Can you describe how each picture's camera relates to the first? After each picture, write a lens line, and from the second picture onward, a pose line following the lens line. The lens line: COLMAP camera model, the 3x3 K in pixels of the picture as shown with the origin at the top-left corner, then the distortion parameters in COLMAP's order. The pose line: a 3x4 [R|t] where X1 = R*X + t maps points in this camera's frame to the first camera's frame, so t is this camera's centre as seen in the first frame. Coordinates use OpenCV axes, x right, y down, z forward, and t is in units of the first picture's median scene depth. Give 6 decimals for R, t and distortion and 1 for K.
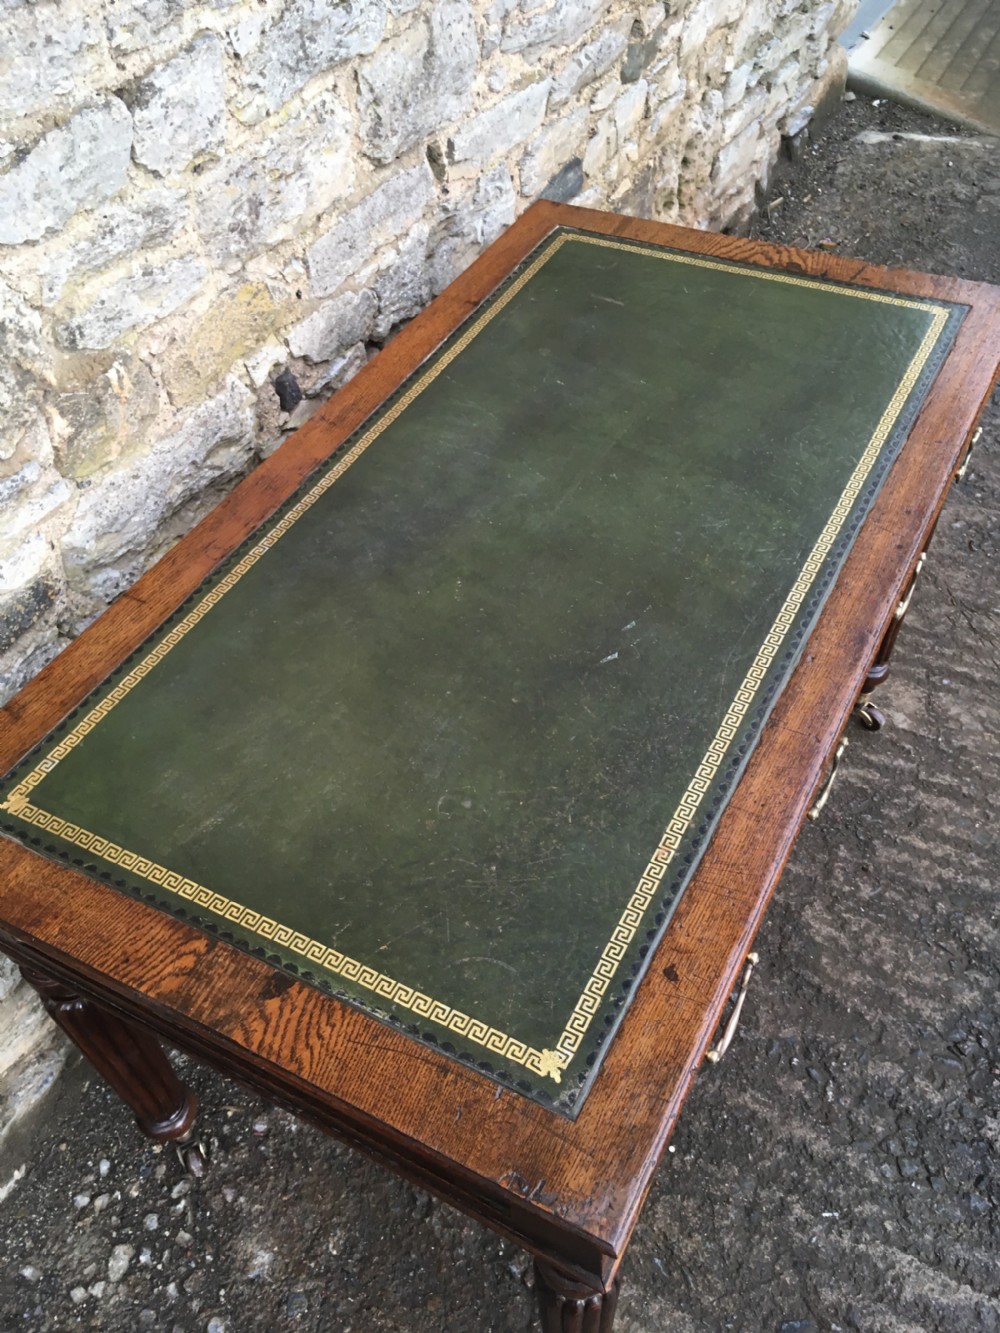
lens RADIAL K [[1129.6, 0, 500.4], [0, 1129.6, 671.2], [0, 0, 1]] dist [0.061222, -0.075976]
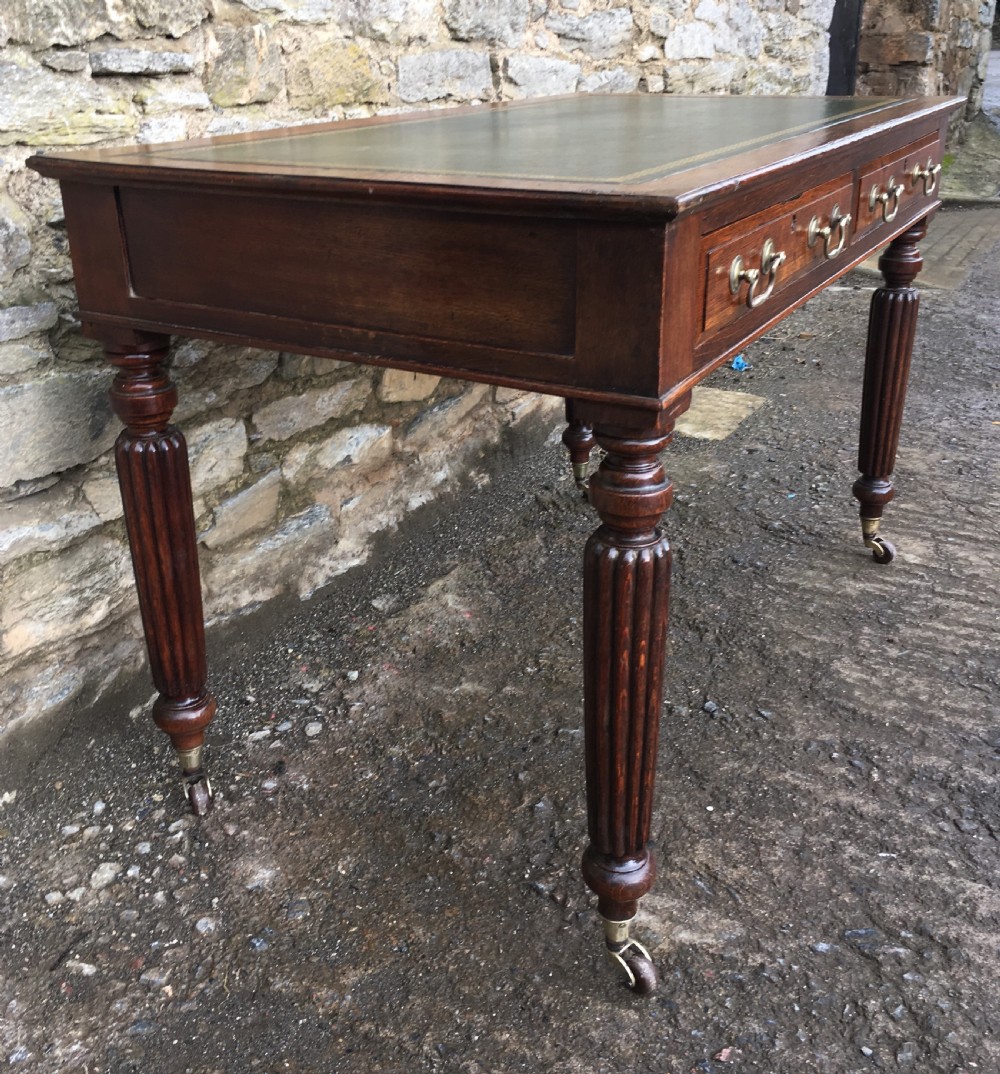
lens RADIAL K [[1154.2, 0, 485.8], [0, 1154.2, 476.1], [0, 0, 1]] dist [0.033496, 0.000000]
pose [[0.998946, 0.044485, -0.011285, -0.035977], [-0.044855, 0.894309, -0.445196, 0.636836], [-0.009712, 0.445233, 0.895362, 0.035041]]
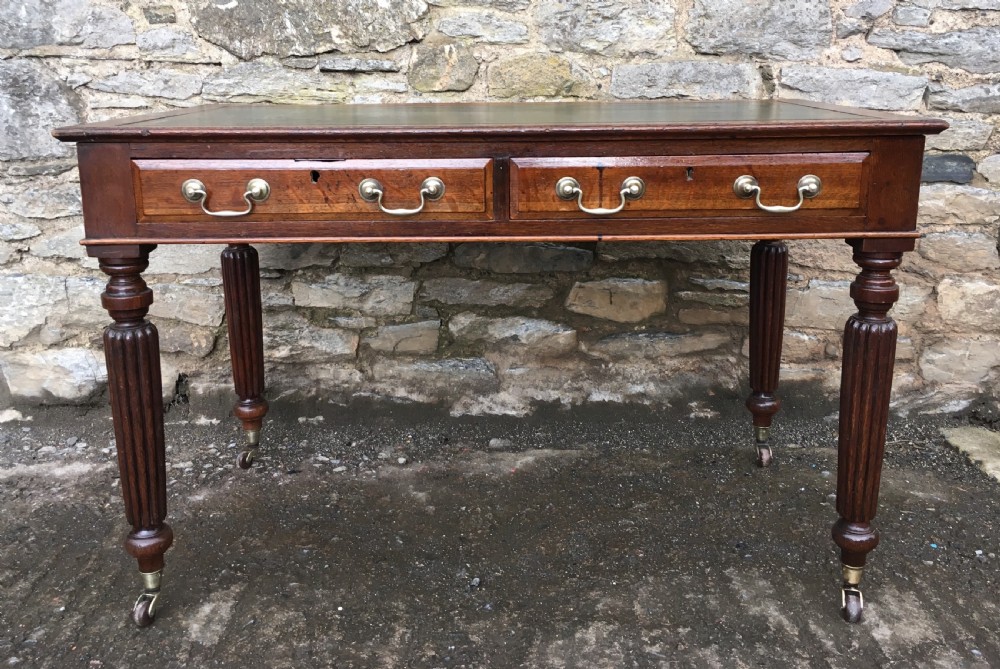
lens RADIAL K [[947.5, 0, 504.8], [0, 947.5, 270.1], [0, 0, 1]] dist [0.040384, 0.000000]
pose [[0.468934, 0.239389, -0.850173, 1.077961], [-0.662699, 0.731704, -0.159497, 0.207229], [0.583893, 0.638202, 0.501764, 0.368064]]
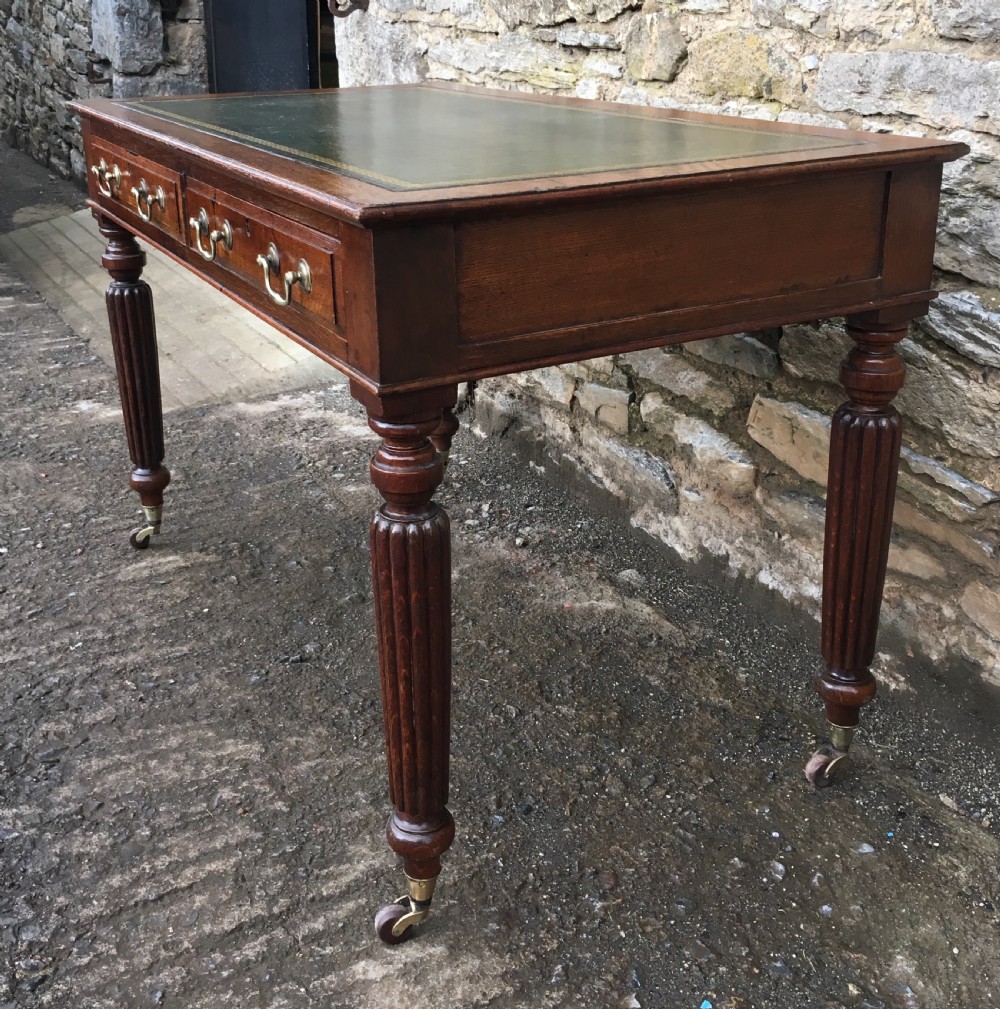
lens RADIAL K [[1239.0, 0, 476.1], [0, 1239.0, 415.3], [0, 0, 1]] dist [0.042936, 0.000000]
pose [[-0.557534, 0.327211, -0.762947, 0.991334], [-0.580159, 0.503778, 0.640018, -0.753099], [0.593777, 0.799463, -0.091040, 1.184120]]
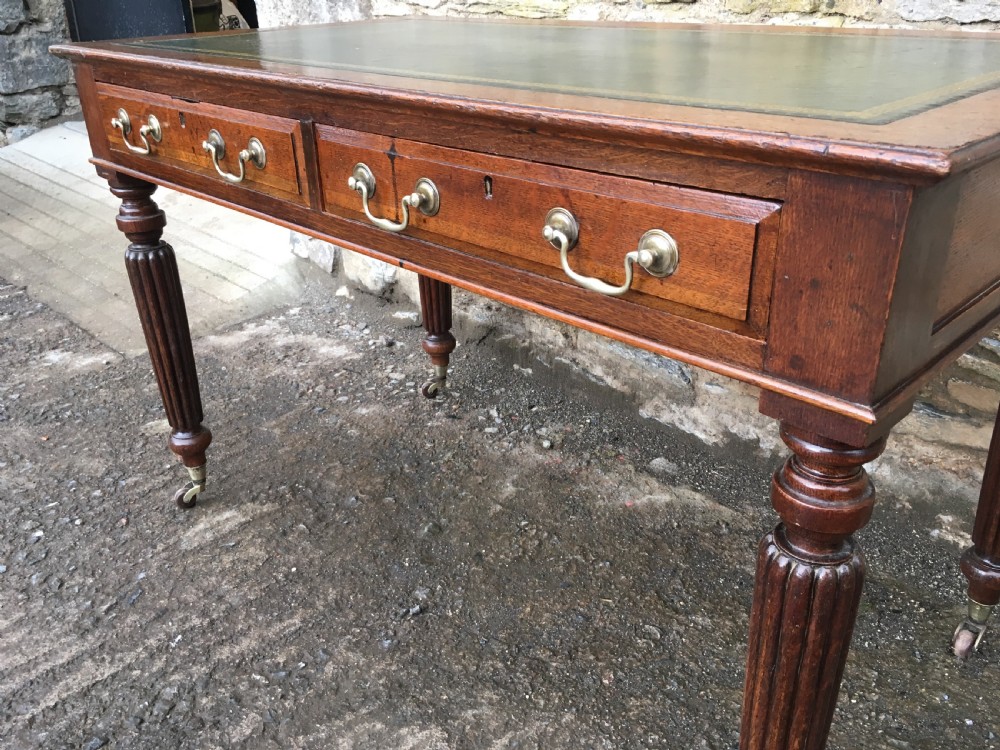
lens RADIAL K [[847.4, 0, 497.8], [0, 847.4, 382.7], [0, 0, 1]] dist [0.061222, -0.075976]
pose [[-0.296212, 0.476998, -0.827485, 0.788558], [-0.674968, 0.508440, 0.534703, -0.341314], [0.675779, 0.716911, 0.171353, 0.888971]]
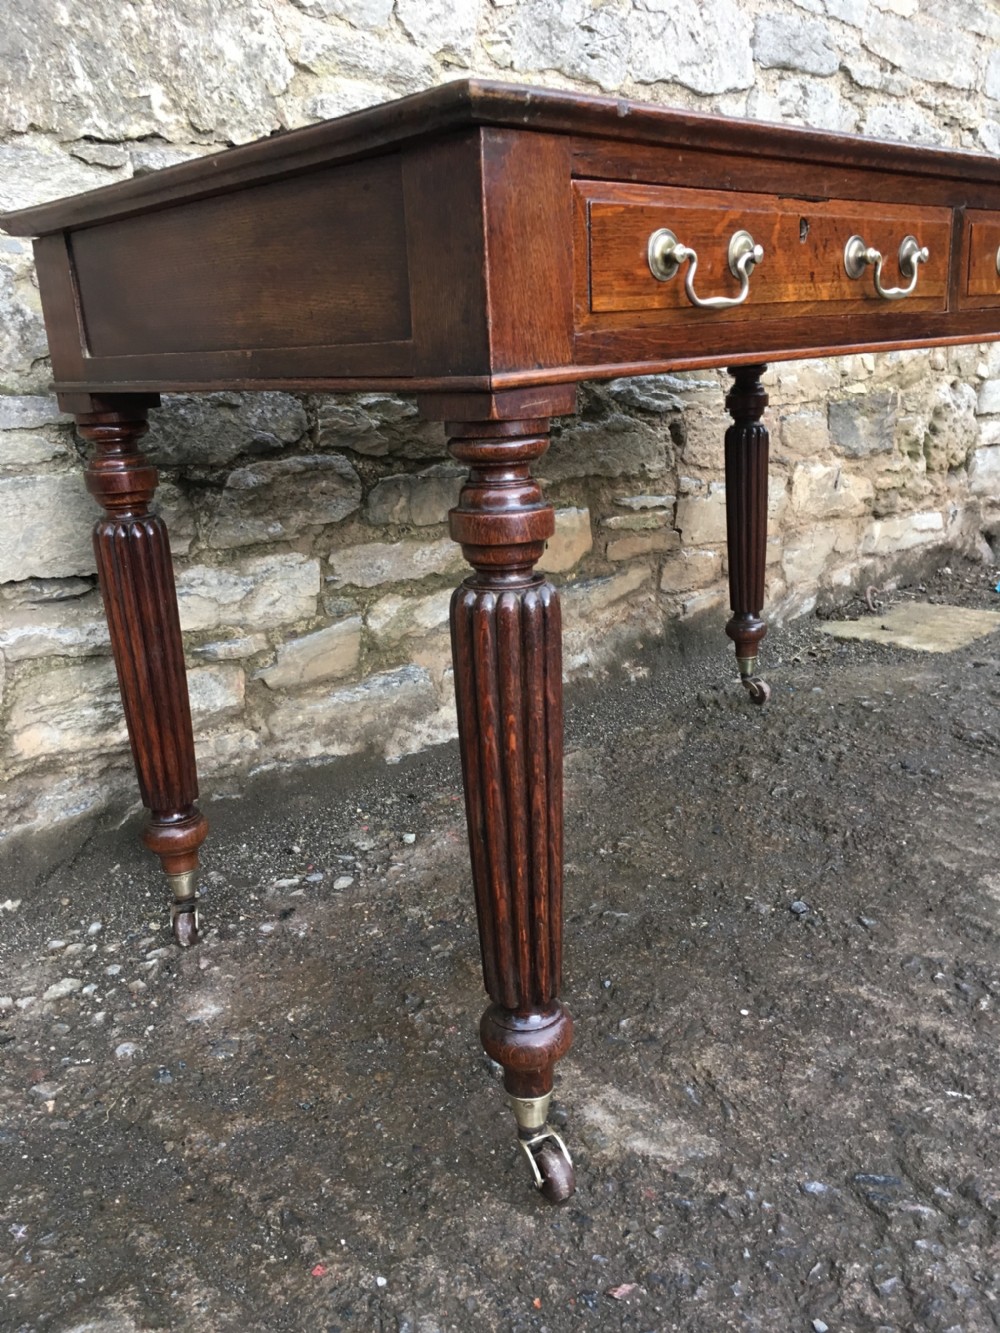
lens RADIAL K [[1129.6, 0, 498.3], [0, 1129.6, 674.1], [0, 0, 1]] dist [0.061222, -0.075976]
pose [[0.949500, 0.088122, -0.301139, 0.211761], [-0.228785, 0.851247, -0.472266, 0.650027], [0.214726, 0.517313, 0.828420, 0.248976]]
